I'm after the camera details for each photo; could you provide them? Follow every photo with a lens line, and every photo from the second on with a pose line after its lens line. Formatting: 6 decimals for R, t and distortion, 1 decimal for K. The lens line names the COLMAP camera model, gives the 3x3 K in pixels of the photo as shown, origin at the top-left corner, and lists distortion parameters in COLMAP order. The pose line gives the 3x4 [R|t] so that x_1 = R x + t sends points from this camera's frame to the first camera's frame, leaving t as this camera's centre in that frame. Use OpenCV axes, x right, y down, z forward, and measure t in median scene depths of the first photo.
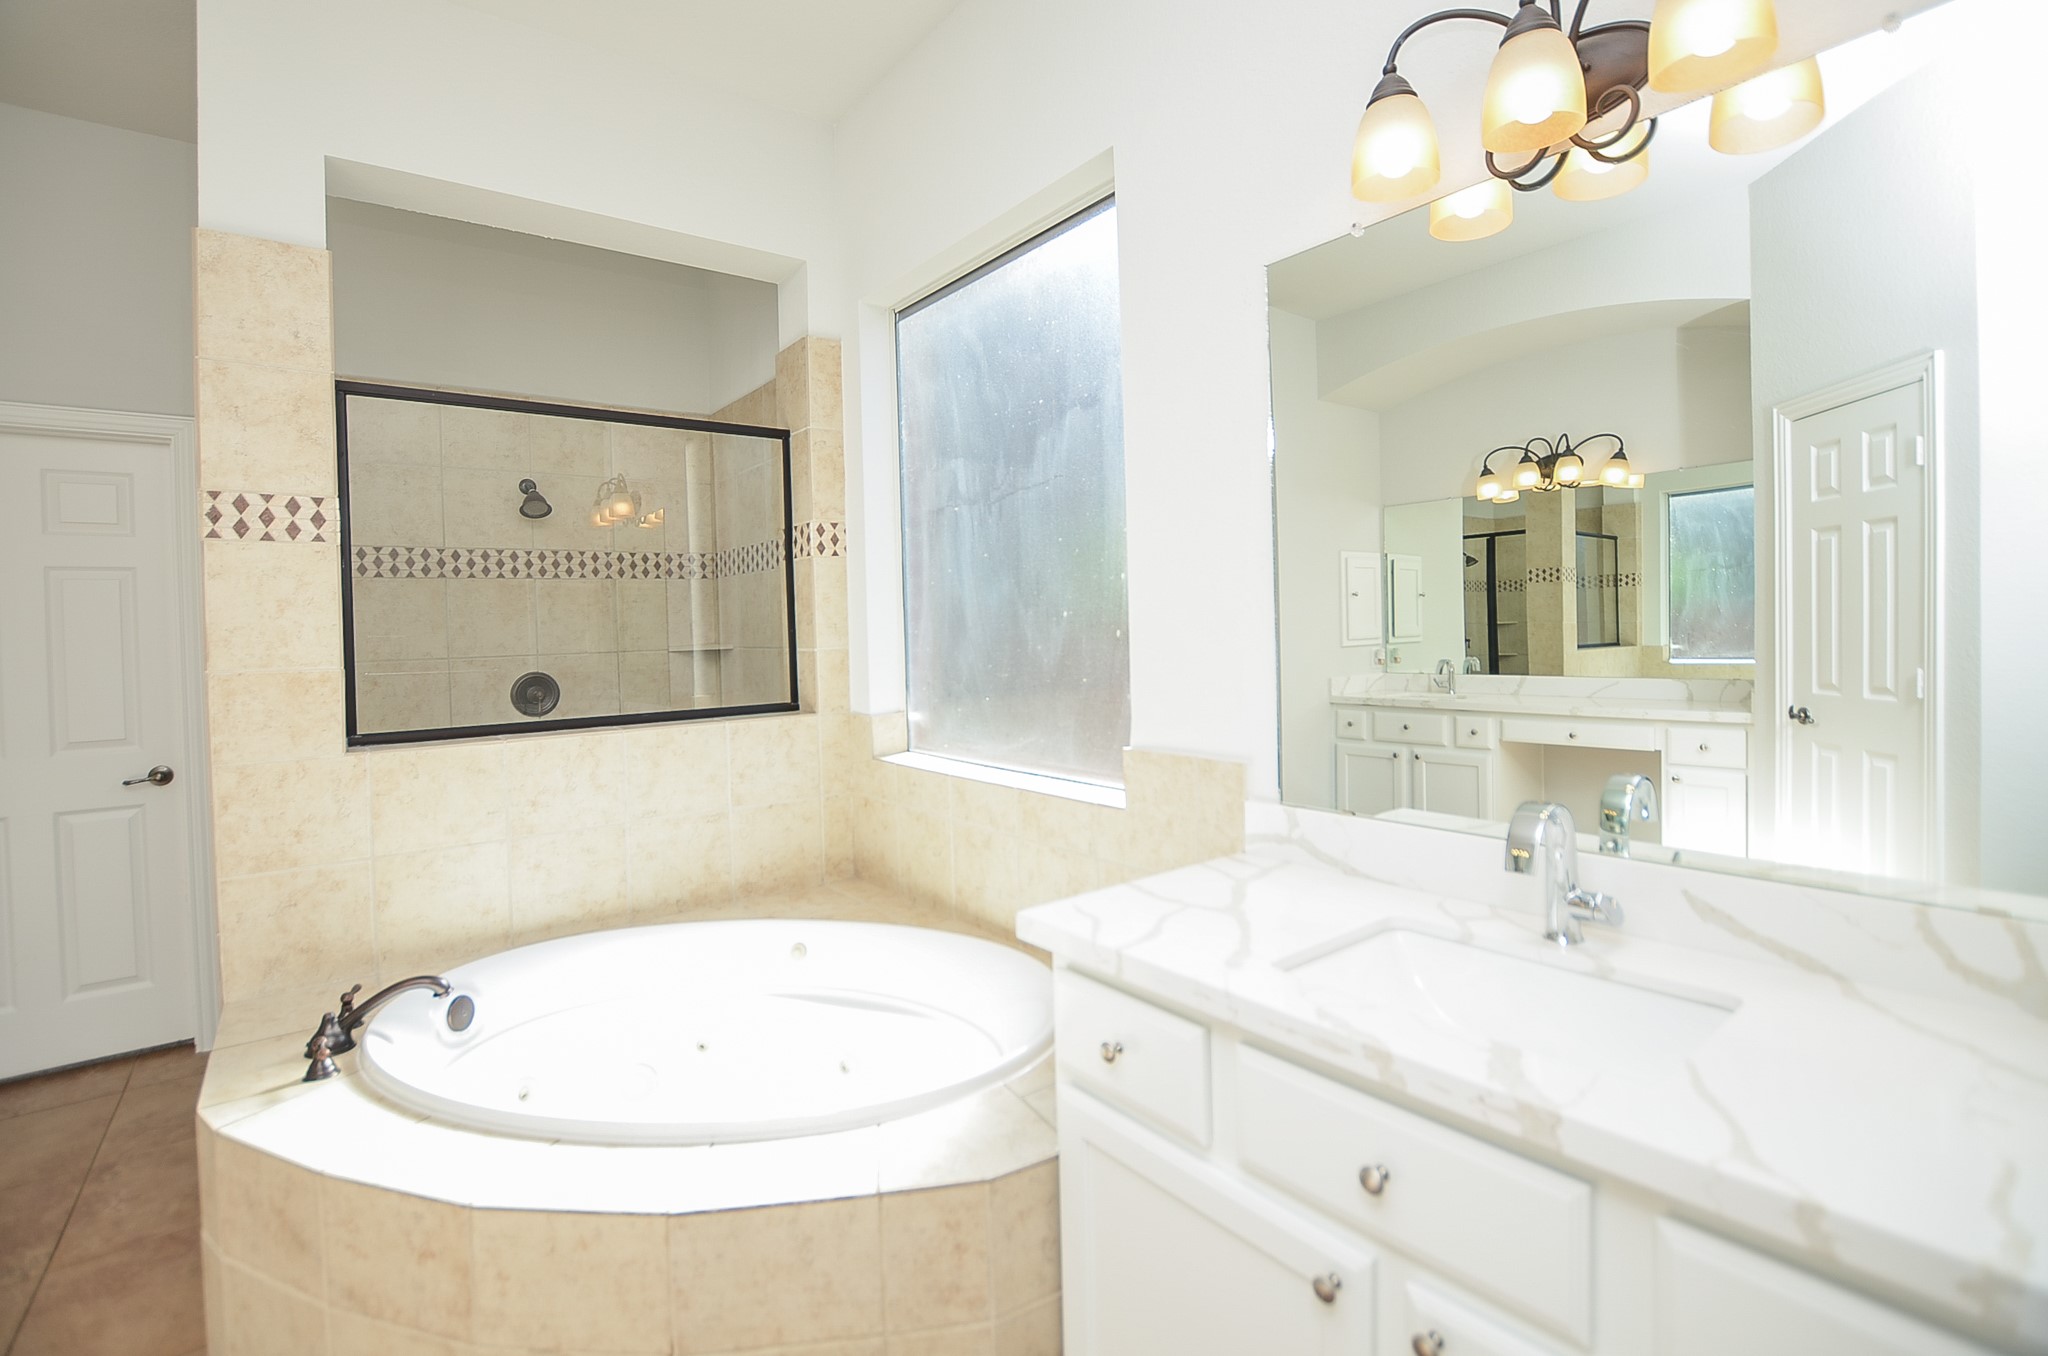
lens RADIAL K [[917.6, 0, 1024.4], [0, 917.6, 636.7], [0, 0, 1]] dist [-0.028686, 0.001238]
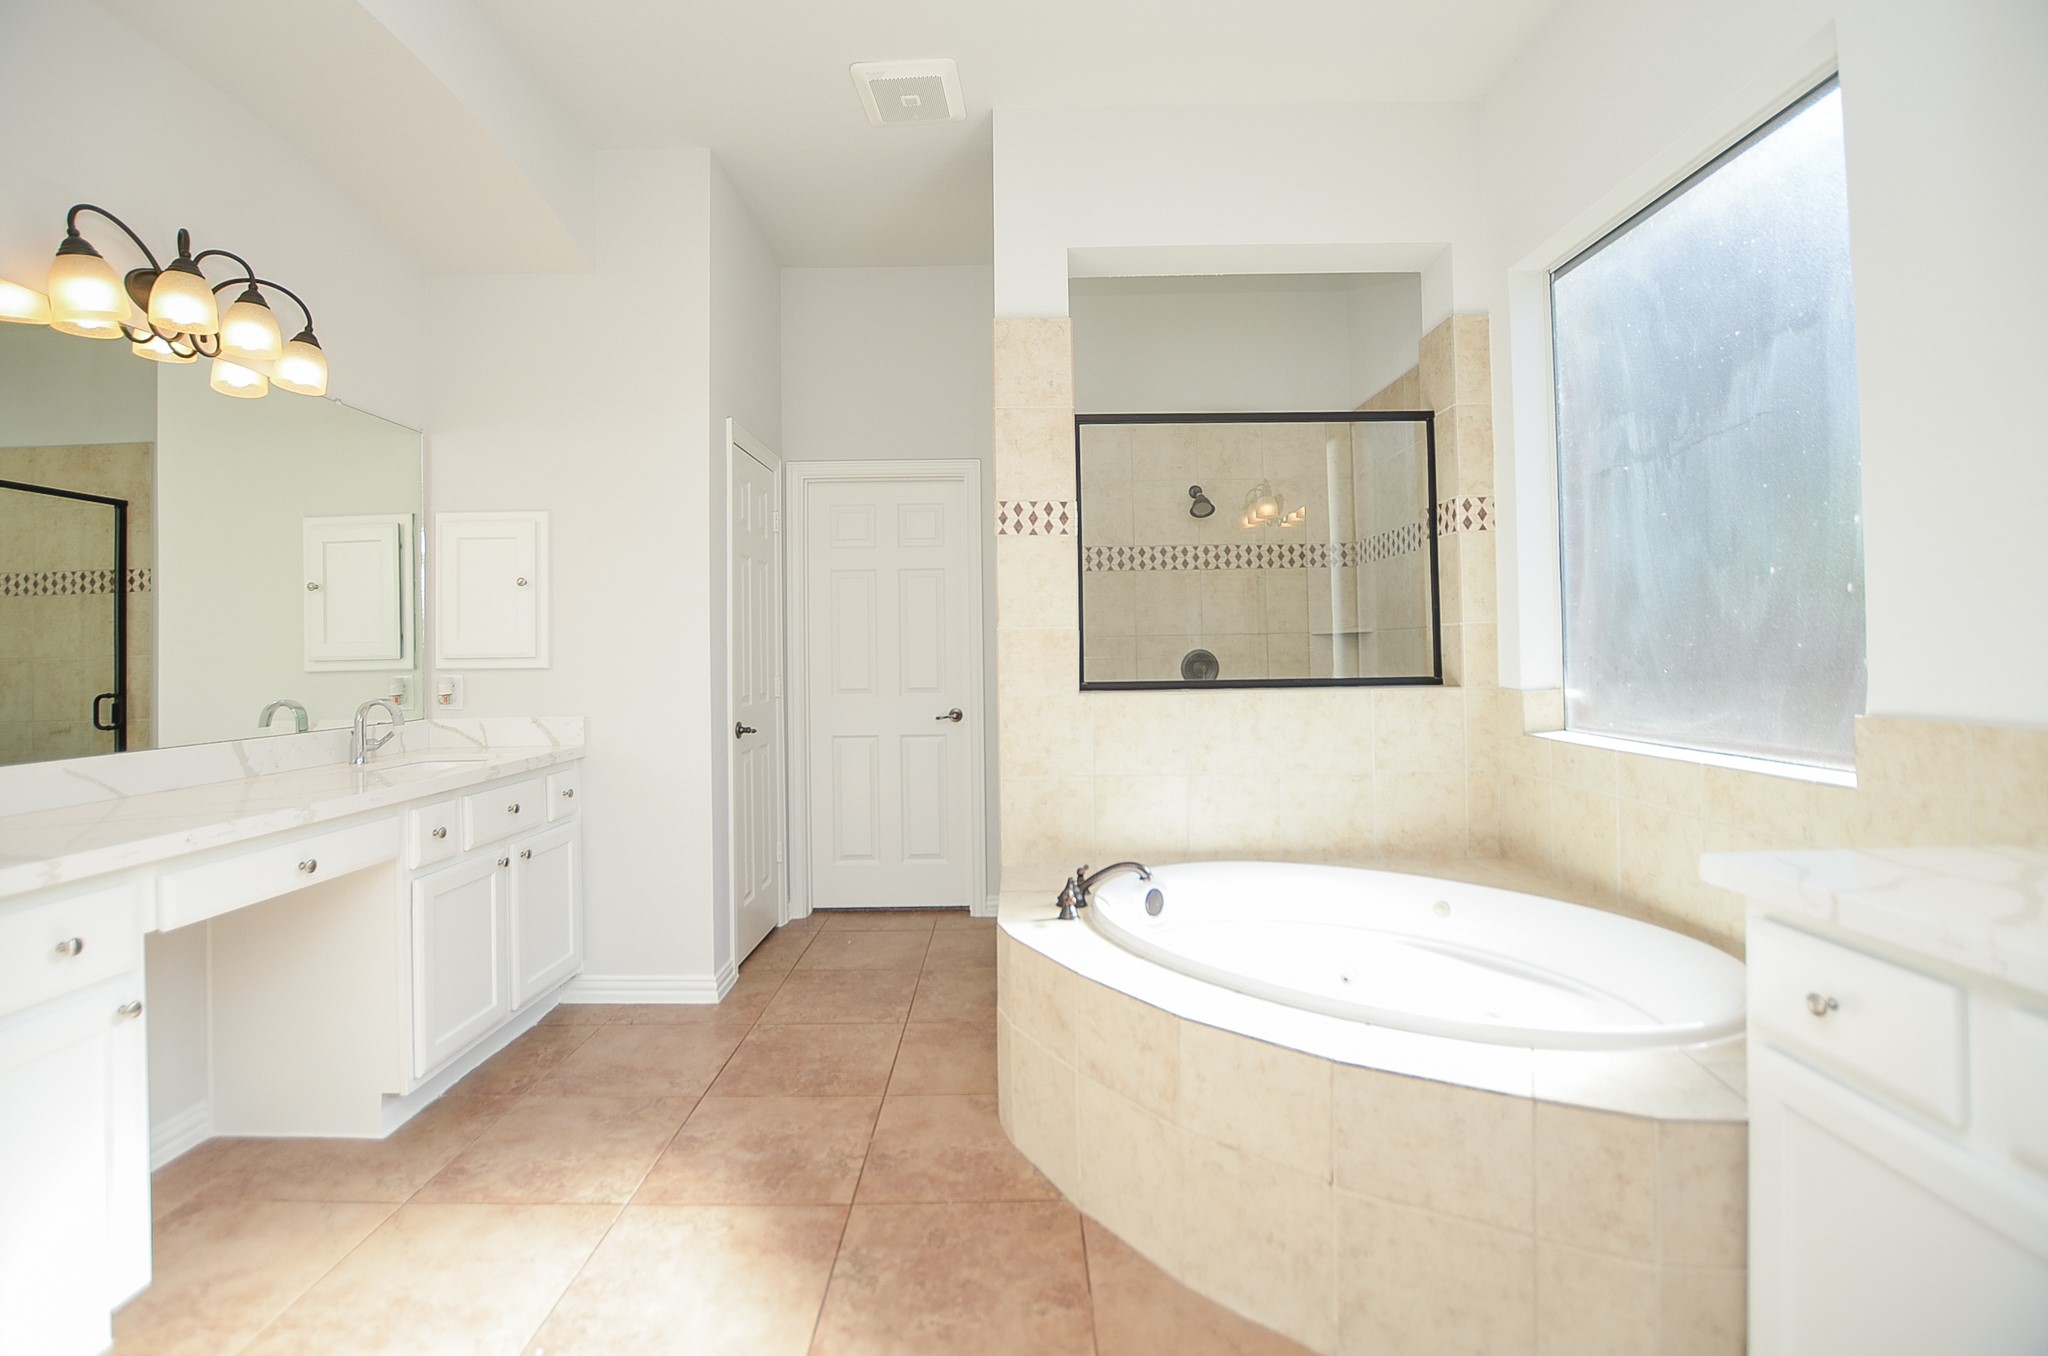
lens RADIAL K [[917.6, 0, 1024.4], [0, 917.6, 636.7], [0, 0, 1]] dist [-0.028686, 0.001238]
pose [[0.792118, 0.004977, -0.610348, 0.003891], [-0.014803, 0.999829, -0.011058, 0.057617], [0.610188, 0.017794, 0.792057, -0.104572]]
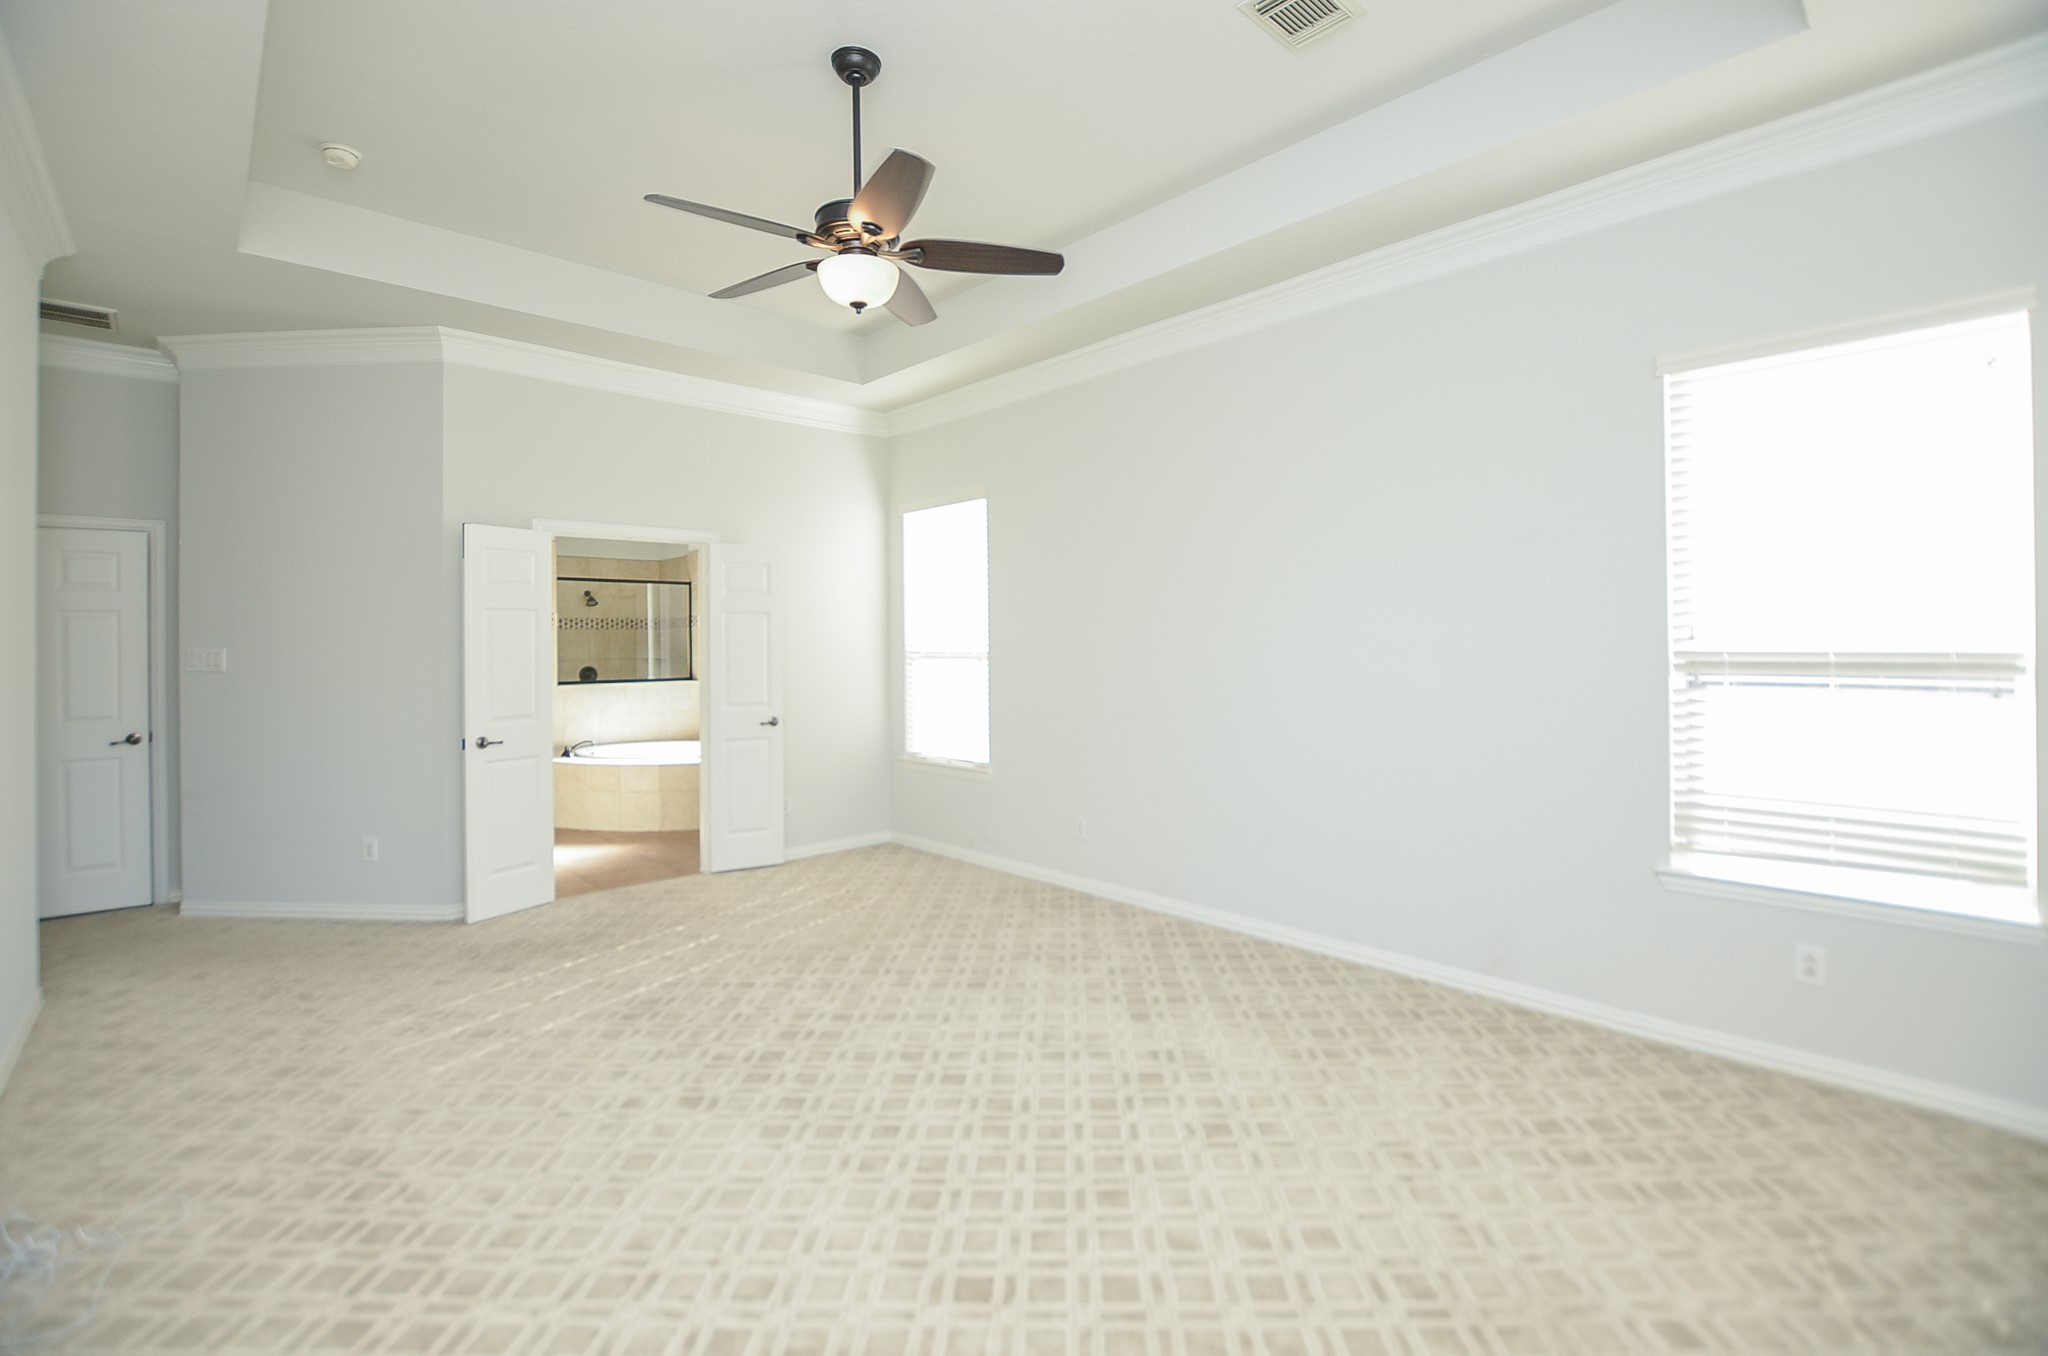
lens RADIAL K [[917.6, 0, 1024.4], [0, 917.6, 636.7], [0, 0, 1]] dist [-0.028686, 0.001238]
pose [[0.995656, 0.016861, 0.091571, 0.666686], [-0.014962, 0.999659, -0.021379, -0.012119], [-0.091901, 0.019916, 0.995569, -2.480931]]
